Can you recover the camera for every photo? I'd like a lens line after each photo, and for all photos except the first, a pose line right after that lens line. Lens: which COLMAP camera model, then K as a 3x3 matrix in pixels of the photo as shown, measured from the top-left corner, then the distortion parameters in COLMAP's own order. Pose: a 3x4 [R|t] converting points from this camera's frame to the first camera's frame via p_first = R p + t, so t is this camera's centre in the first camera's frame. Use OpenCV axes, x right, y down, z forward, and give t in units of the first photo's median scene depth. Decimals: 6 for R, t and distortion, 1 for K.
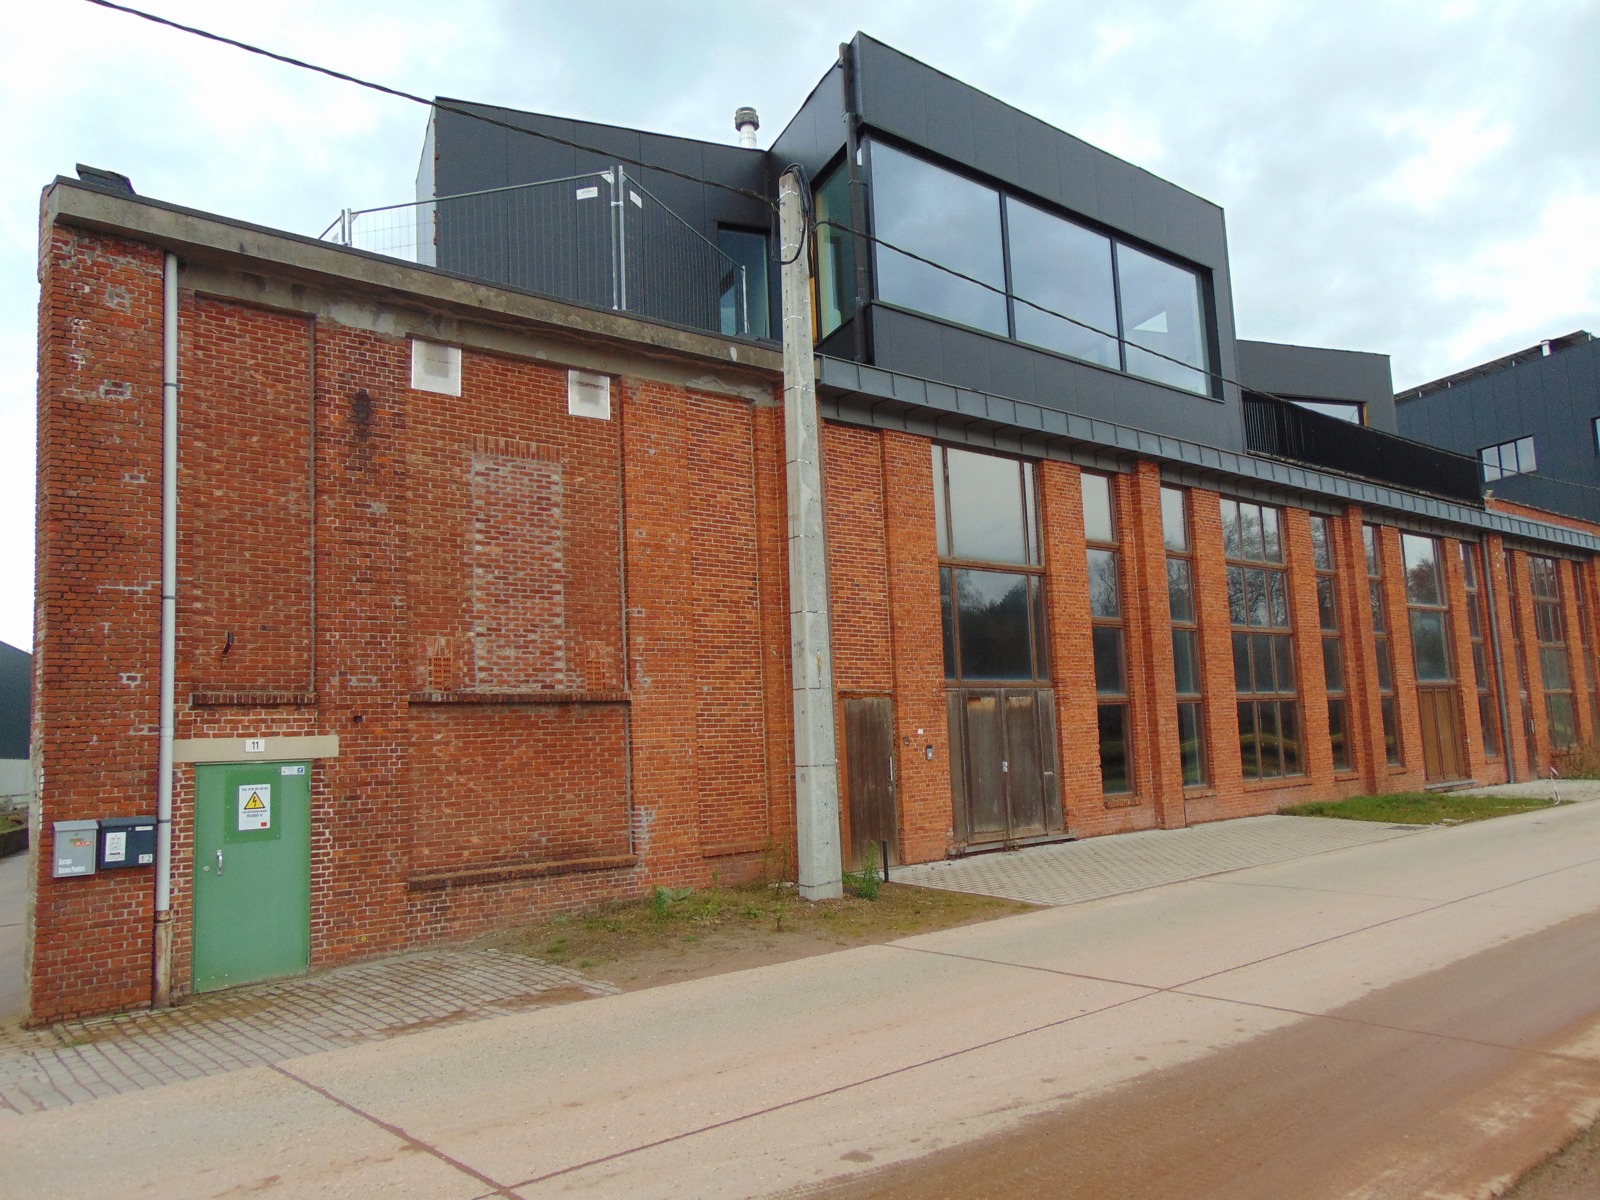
lens RADIAL K [[1184.7, 0, 800.0], [0, 1184.7, 600.0], [0, 0, 1]] dist [-0.040832, 0.084969]
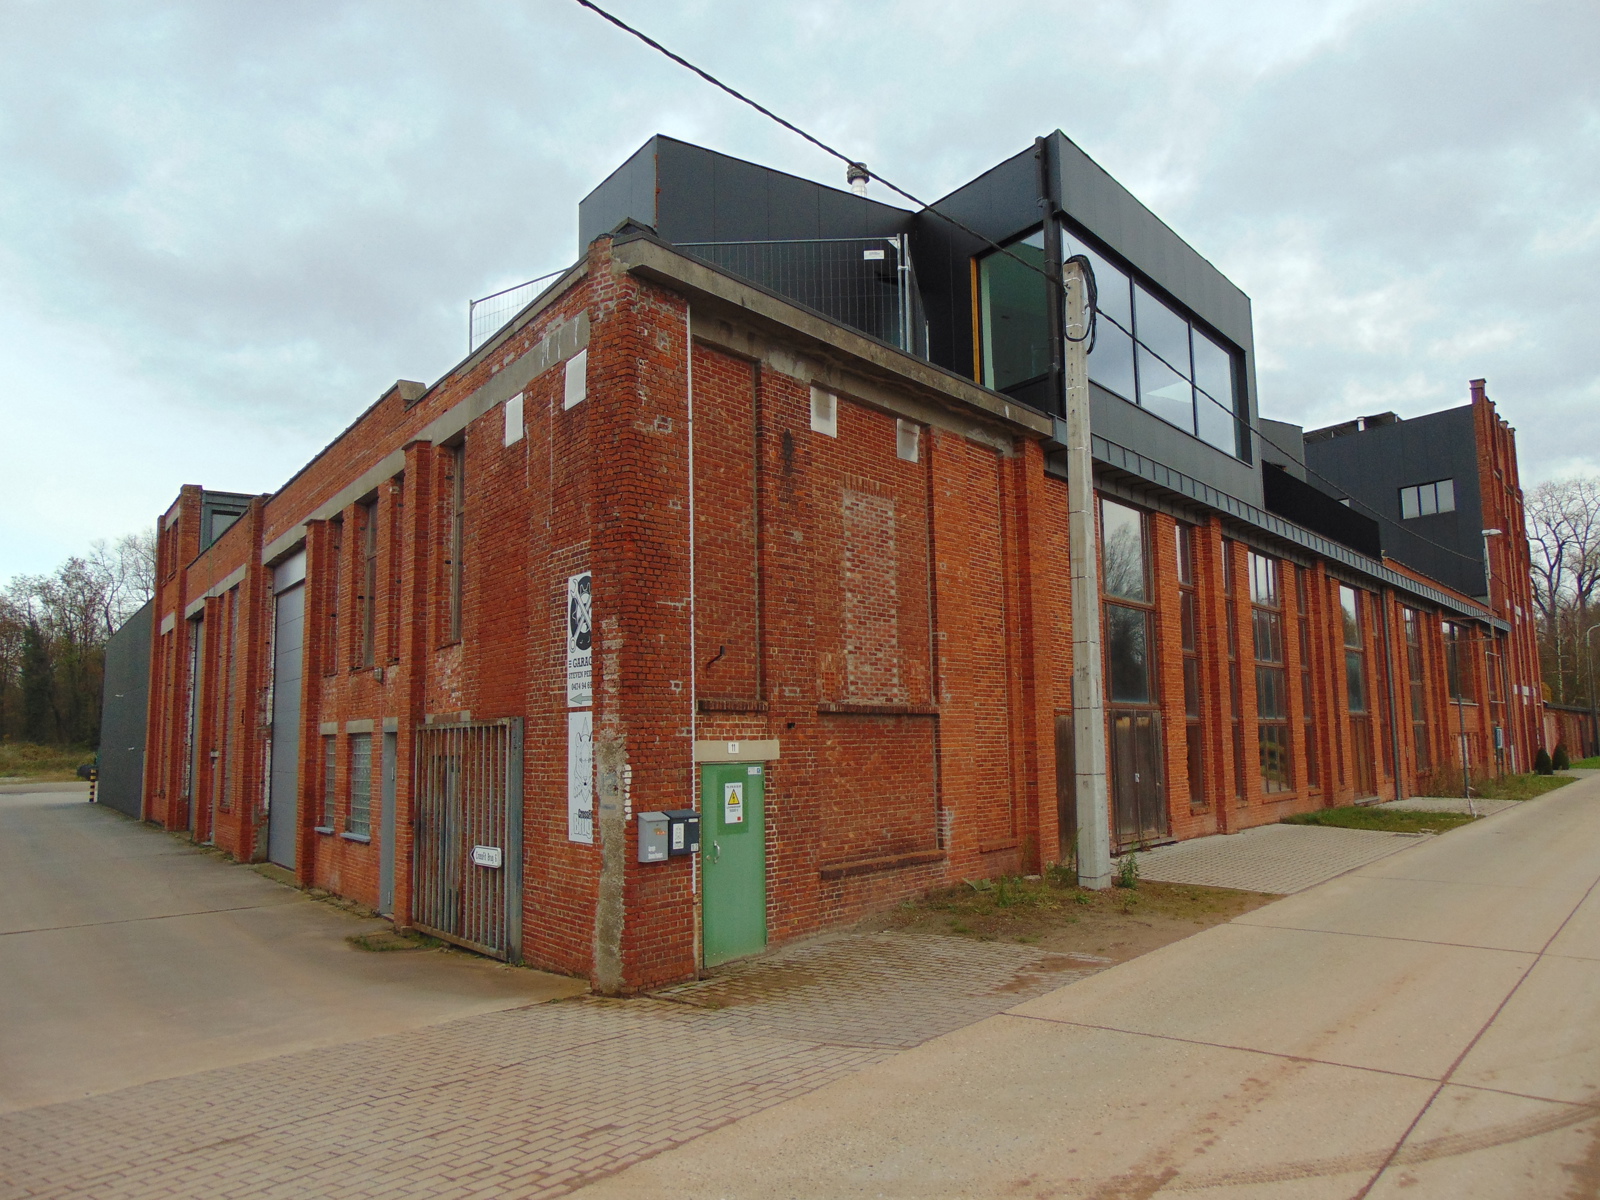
lens RADIAL K [[1184.7, 0, 800.0], [0, 1184.7, 600.0], [0, 0, 1]] dist [-0.040832, 0.084969]
pose [[0.979861, 0.049318, 0.193494, -0.532018], [-0.048234, 0.998783, -0.010314, -0.006200], [-0.193767, 0.000773, 0.981047, -0.092407]]
